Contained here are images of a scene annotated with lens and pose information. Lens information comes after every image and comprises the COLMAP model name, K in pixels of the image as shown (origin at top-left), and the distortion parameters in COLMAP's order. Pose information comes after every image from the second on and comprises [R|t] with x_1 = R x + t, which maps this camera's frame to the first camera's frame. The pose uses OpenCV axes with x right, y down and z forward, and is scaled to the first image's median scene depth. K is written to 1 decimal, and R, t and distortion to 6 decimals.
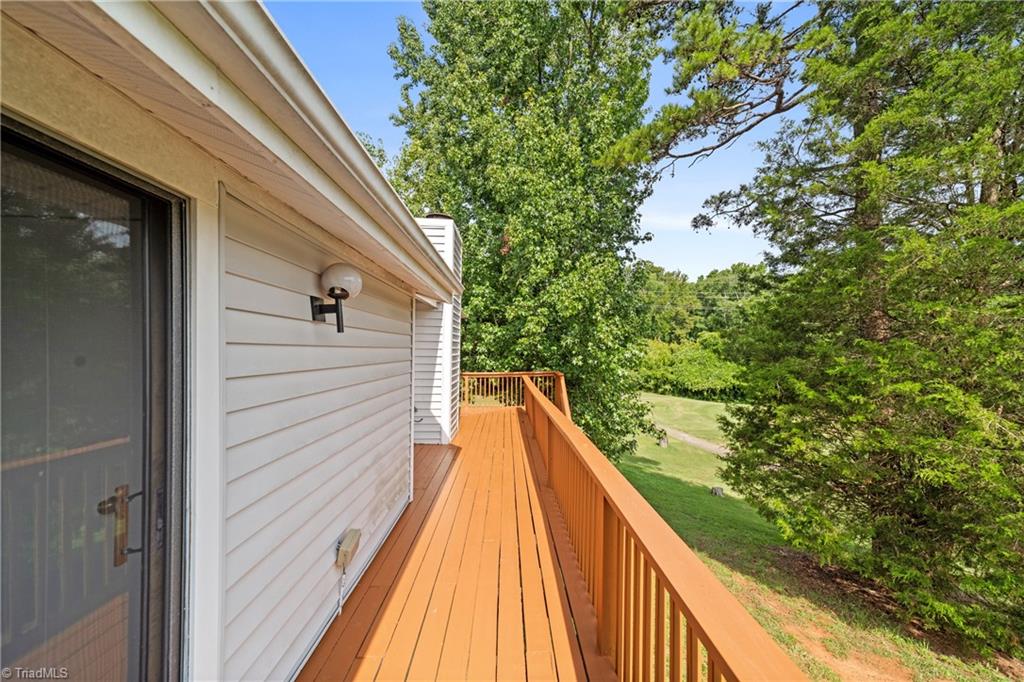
lens RADIAL K [[385.7, 0, 521.1], [0, 385.7, 342.3], [0, 0, 1]] dist [0.016884, 0.000052]
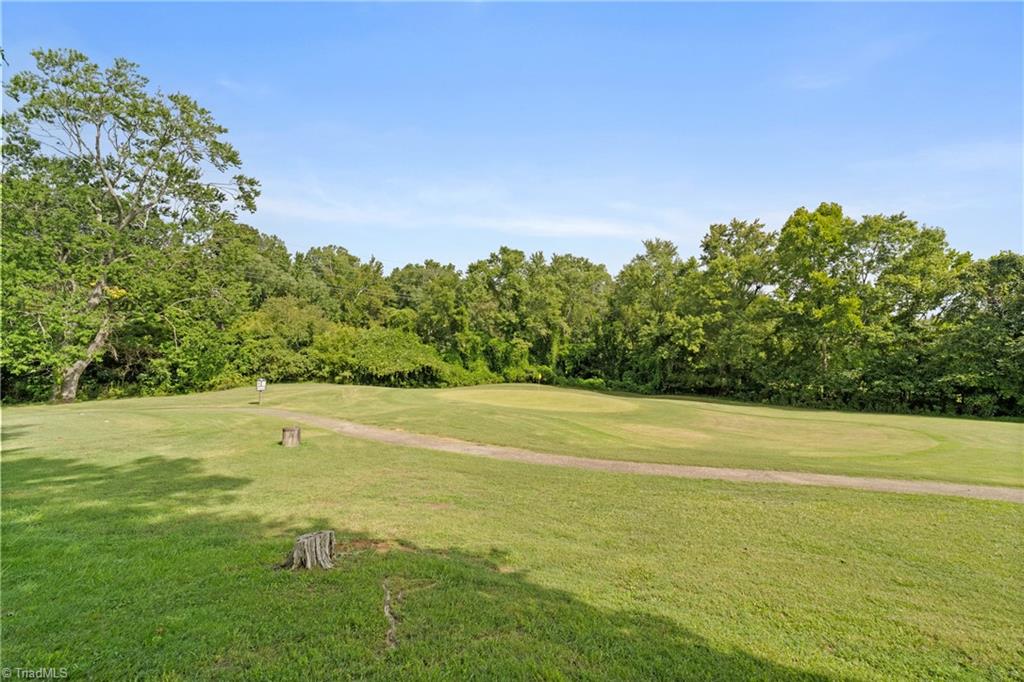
lens RADIAL K [[394.2, 0, 512.0], [0, 394.2, 341.0], [0, 0, 1]] dist [-0.002216, 0.000056]
pose [[0.756596, 0.019760, 0.653583, 0.338554], [-0.009592, 0.999771, -0.019122, 0.188637], [-0.653812, 0.008198, 0.756613, 0.564524]]
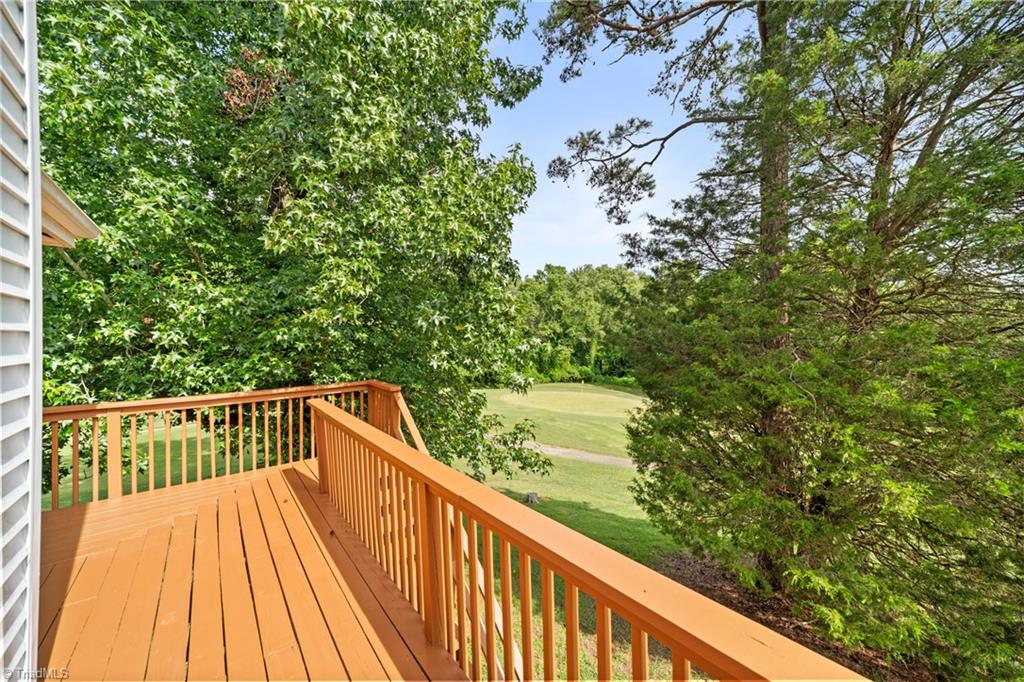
lens RADIAL K [[385.7, 0, 521.1], [0, 385.7, 342.3], [0, 0, 1]] dist [0.016884, 0.000052]
pose [[0.798239, -0.011595, 0.602229, -0.032630], [-0.004033, 0.999689, 0.024594, 0.006440], [-0.602327, -0.022061, 0.797945, 0.271276]]
